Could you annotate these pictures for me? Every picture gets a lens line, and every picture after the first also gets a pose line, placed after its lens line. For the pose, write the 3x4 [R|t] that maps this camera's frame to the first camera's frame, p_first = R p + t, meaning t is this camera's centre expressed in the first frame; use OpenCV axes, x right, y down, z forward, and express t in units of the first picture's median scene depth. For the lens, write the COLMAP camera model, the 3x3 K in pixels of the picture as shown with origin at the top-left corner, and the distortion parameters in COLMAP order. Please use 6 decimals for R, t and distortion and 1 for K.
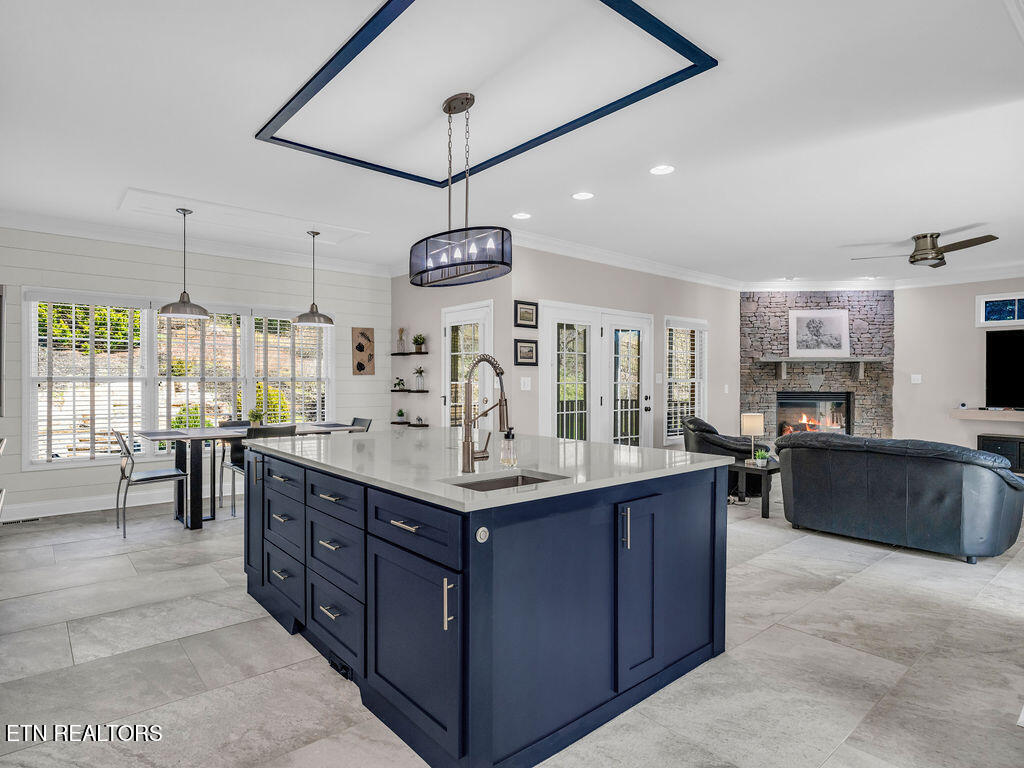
lens RADIAL K [[570.0, 0, 512.0], [0, 570.0, 384.0], [0, 0, 1]] dist [-0.001970, -0.000389]
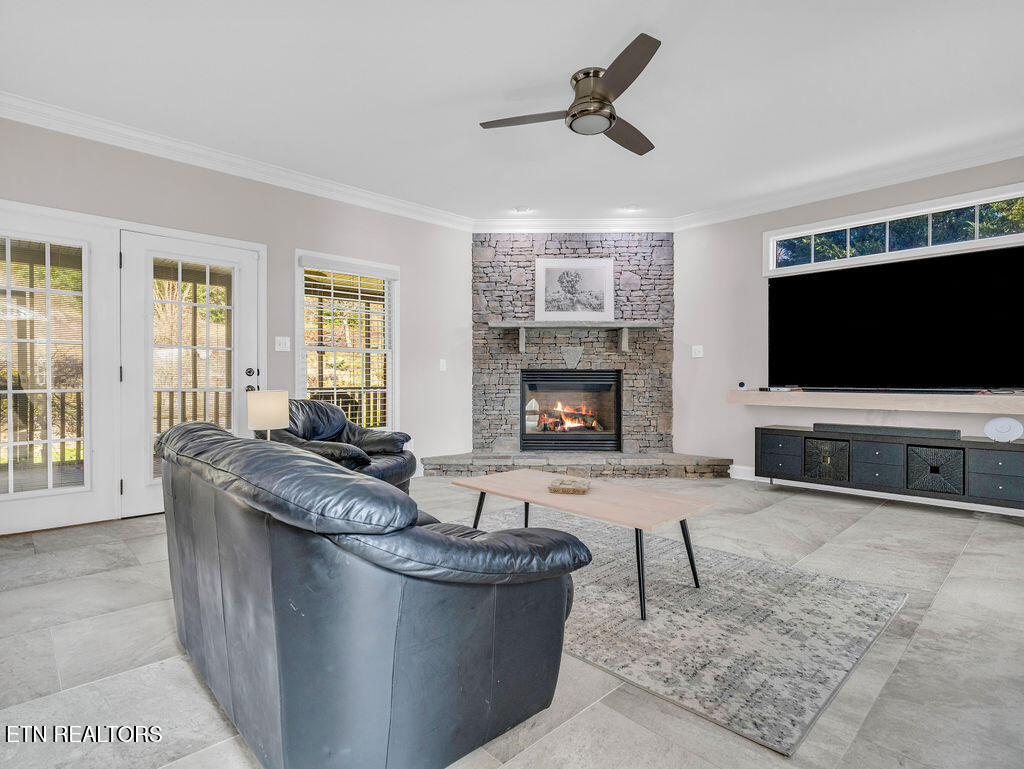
lens RADIAL K [[527.9, 0, 512.0], [0, 527.9, 384.5], [0, 0, 1]] dist [-0.011941, -0.000304]
pose [[0.998402, -0.001073, 0.056508, 0.420271], [0.000717, 0.999980, 0.006322, 0.029060], [-0.056513, -0.006272, 0.998382, 0.323225]]
